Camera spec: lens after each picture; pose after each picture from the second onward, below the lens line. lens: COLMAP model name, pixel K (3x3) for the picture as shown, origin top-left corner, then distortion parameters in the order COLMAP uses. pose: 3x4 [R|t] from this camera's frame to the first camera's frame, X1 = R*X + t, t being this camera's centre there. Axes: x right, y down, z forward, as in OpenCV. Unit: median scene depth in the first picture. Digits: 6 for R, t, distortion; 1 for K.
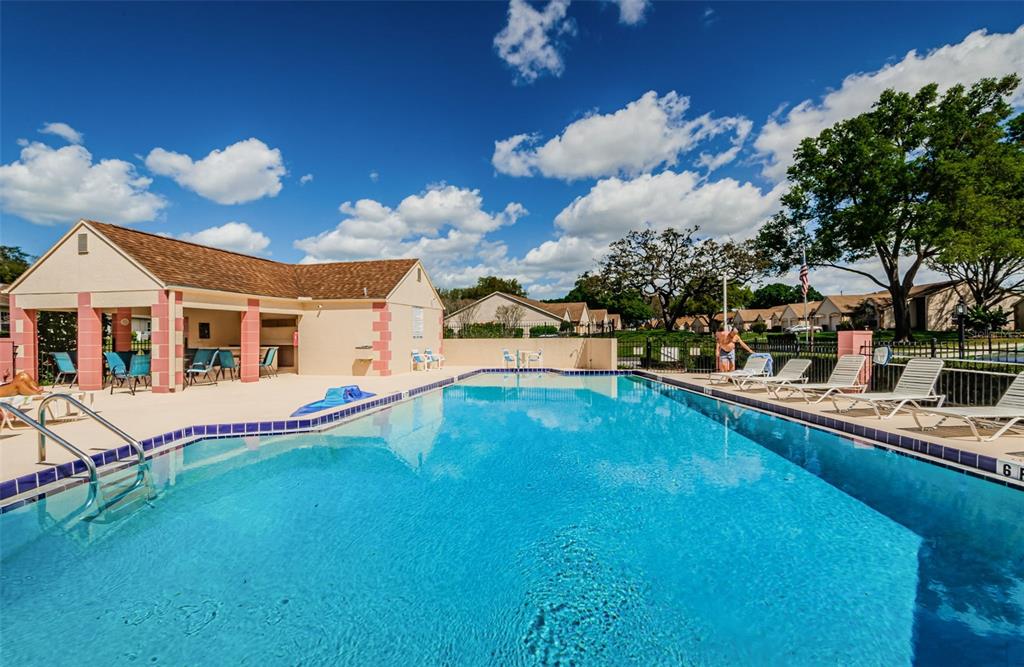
lens RADIAL K [[437.8, 0, 512.0], [0, 437.8, 333.5], [0, 0, 1]] dist [-0.001761, -0.000357]
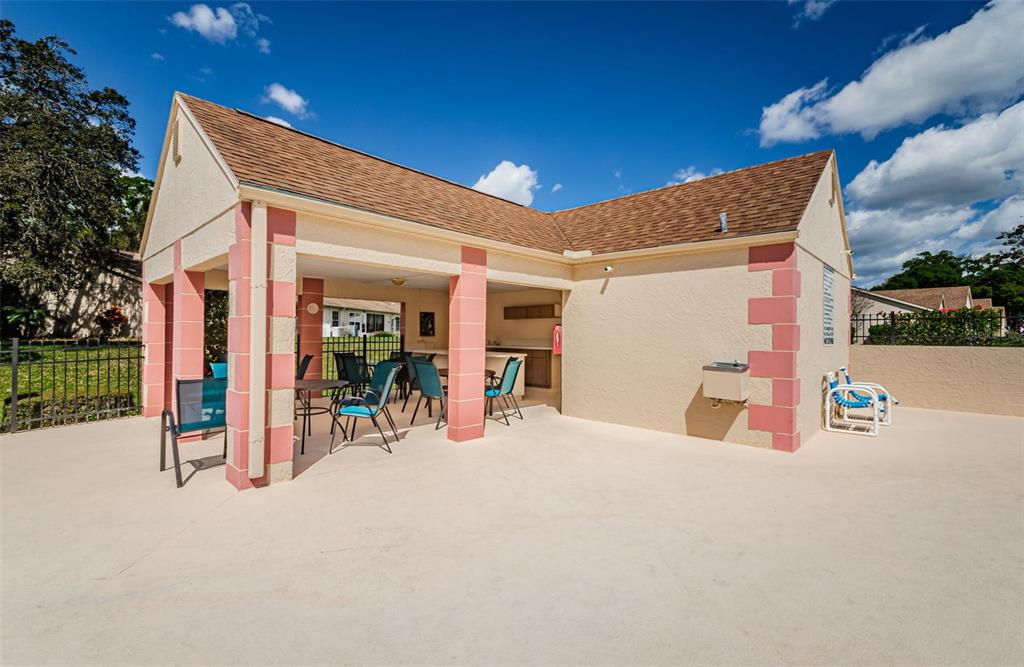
lens RADIAL K [[447.4, 0, 504.4], [0, 447.4, 333.8], [0, 0, 1]] dist [0.014127, 0.000149]
pose [[0.850539, 0.013451, -0.525740, -0.252974], [-0.011902, 0.999909, 0.006327, 0.002507], [0.525777, 0.000876, 0.850622, 0.487857]]
